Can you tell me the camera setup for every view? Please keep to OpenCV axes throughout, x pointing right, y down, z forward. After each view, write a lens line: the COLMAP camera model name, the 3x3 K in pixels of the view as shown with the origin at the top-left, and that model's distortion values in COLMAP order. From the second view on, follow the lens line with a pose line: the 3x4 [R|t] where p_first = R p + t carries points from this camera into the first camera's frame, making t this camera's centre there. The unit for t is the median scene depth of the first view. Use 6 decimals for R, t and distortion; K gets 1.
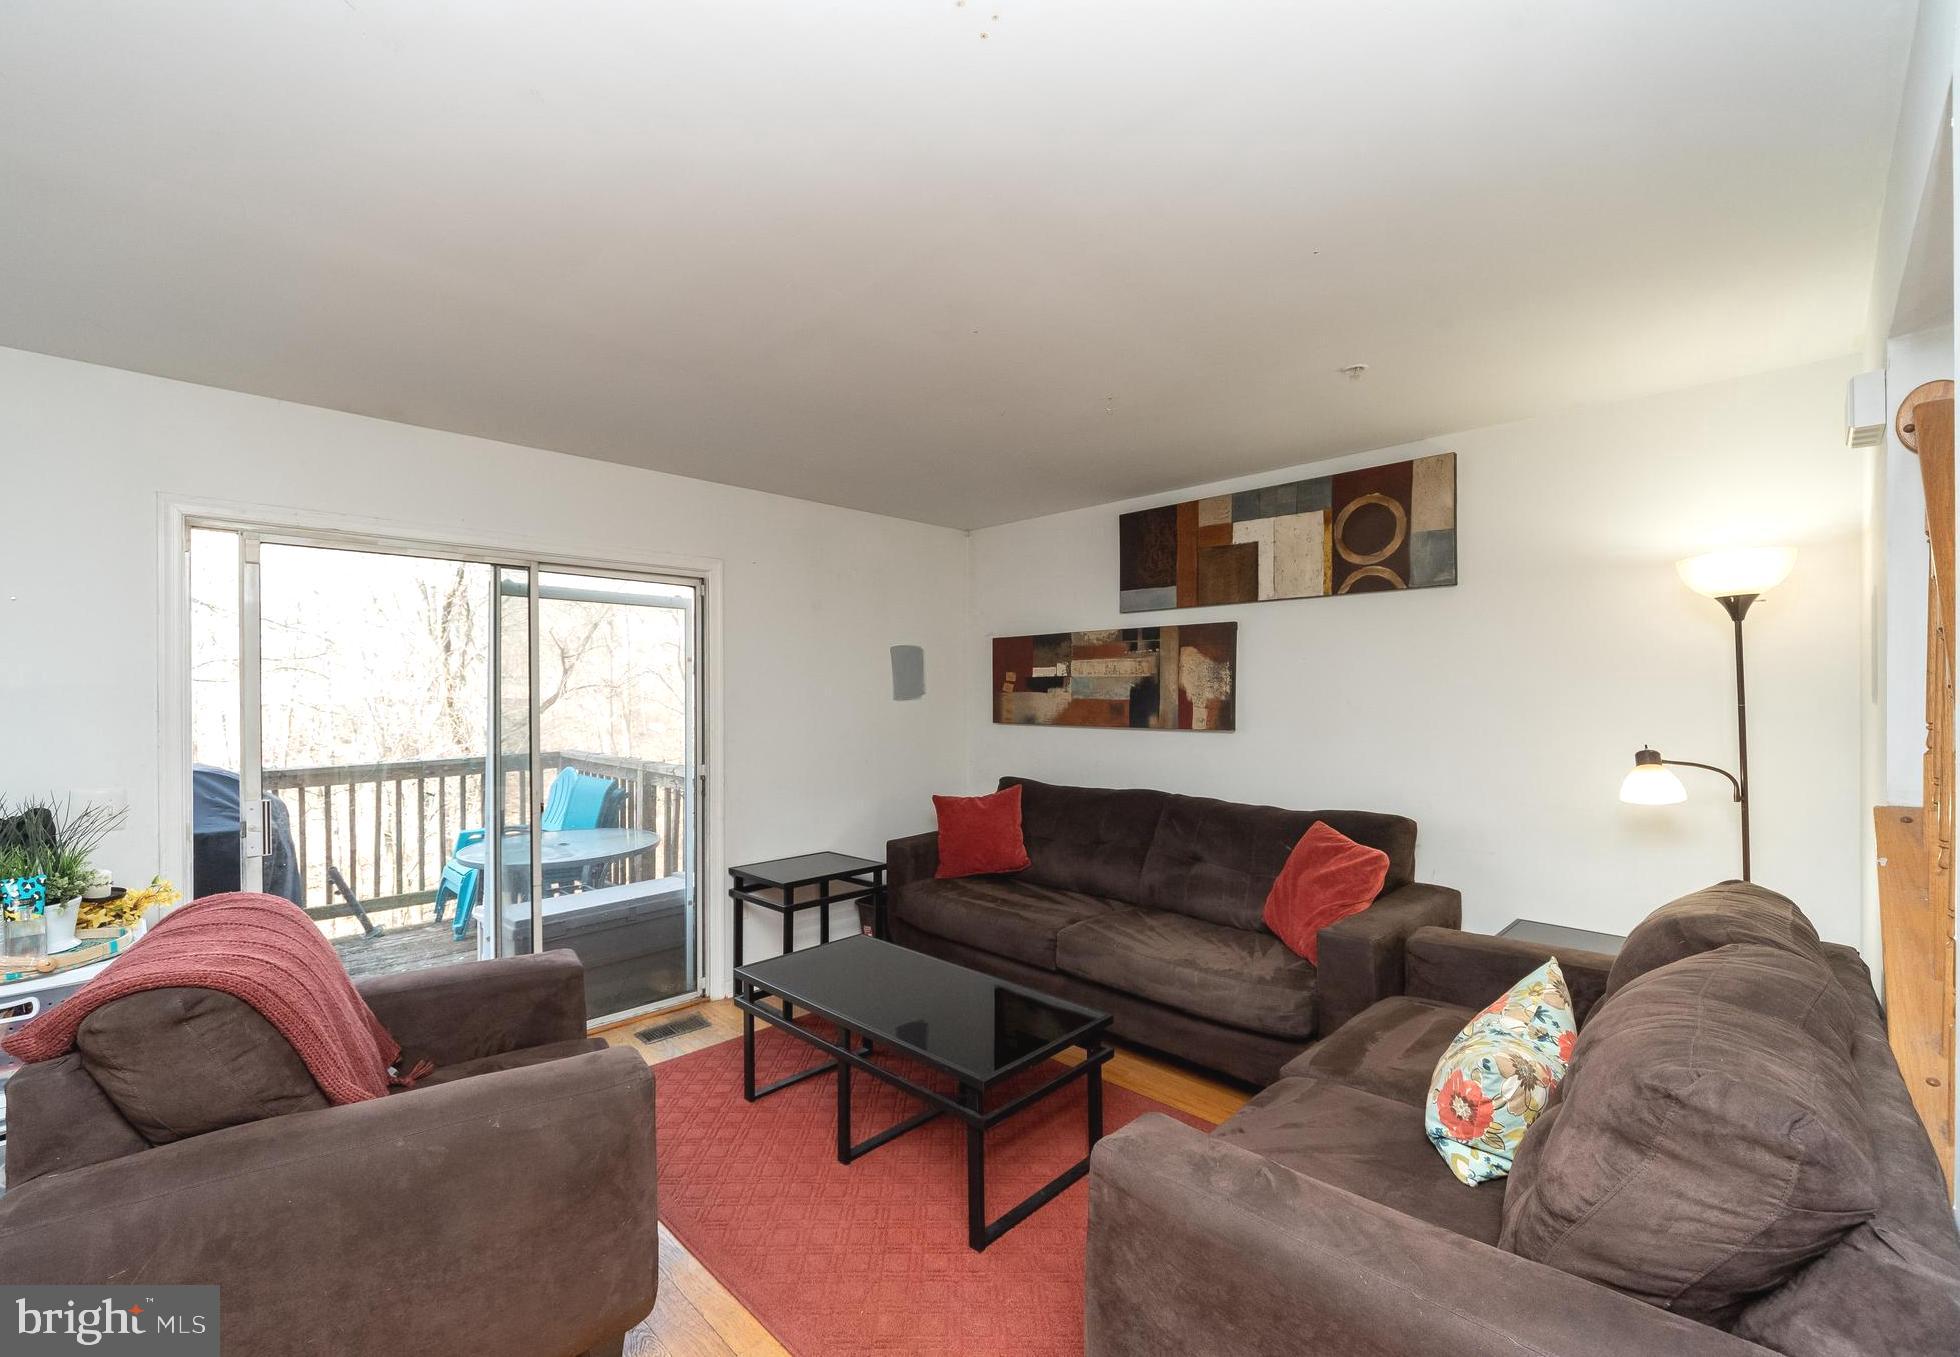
lens RADIAL K [[808.0, 0, 941.5], [0, 808.0, 700.7], [0, 0, 1]] dist [-0.000497, -0.000282]
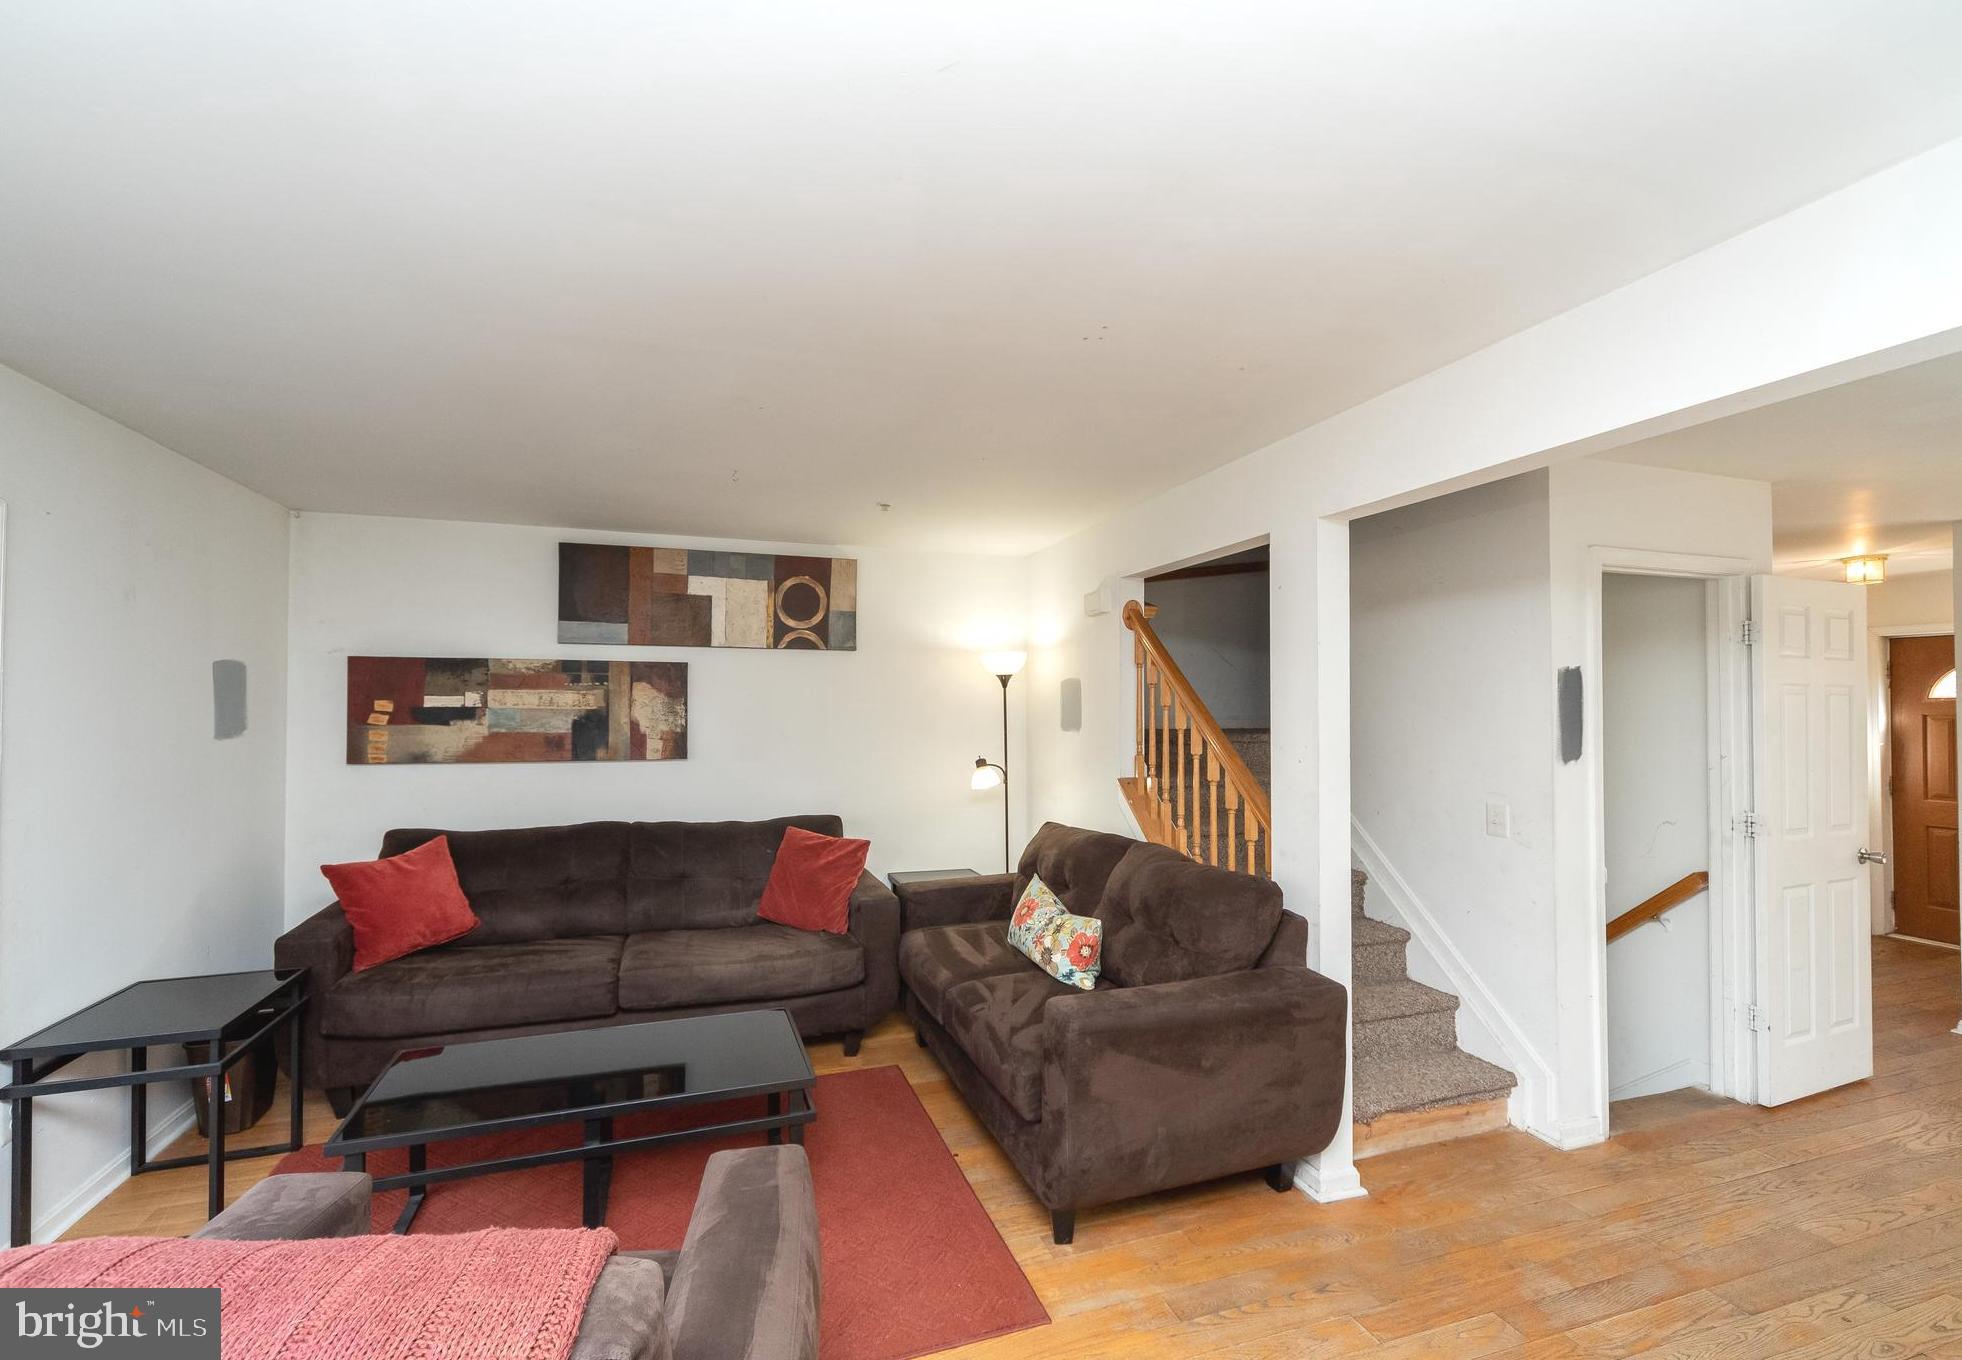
lens RADIAL K [[808.8, 0, 942.4], [0, 808.8, 702.3], [0, 0, 1]] dist [-0.000497, -0.000282]
pose [[0.461409, 0.009957, 0.887131, -0.457654], [0.004025, 0.999903, -0.013316, -0.024672], [-0.887178, 0.009715, 0.461325, 0.155471]]
